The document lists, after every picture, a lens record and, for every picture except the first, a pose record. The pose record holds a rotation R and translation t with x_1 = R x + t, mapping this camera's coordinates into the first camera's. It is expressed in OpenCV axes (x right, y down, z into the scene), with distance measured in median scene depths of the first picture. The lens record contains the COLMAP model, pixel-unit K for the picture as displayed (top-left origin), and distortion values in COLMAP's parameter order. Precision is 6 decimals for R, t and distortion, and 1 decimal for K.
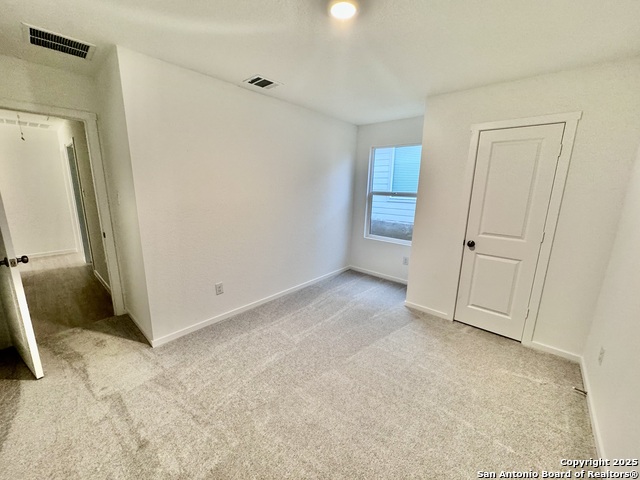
lens RADIAL K [[257.2, 0, 320.7], [0, 257.2, 236.9], [0, 0, 1]] dist [-0.000400, -0.000121]
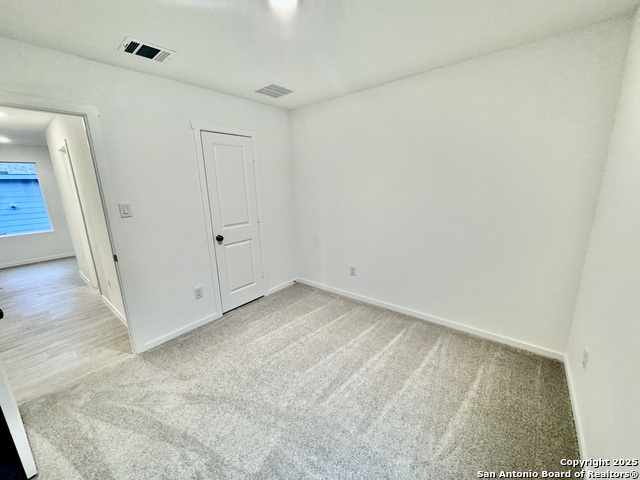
lens RADIAL K [[257.2, 0, 320.7], [0, 257.2, 236.9], [0, 0, 1]] dist [-0.000400, -0.000121]
pose [[-0.024170, -0.240595, 0.970325, -0.466792], [0.236938, 0.941575, 0.239369, -0.136910], [-0.971224, 0.235693, 0.034249, 0.562641]]
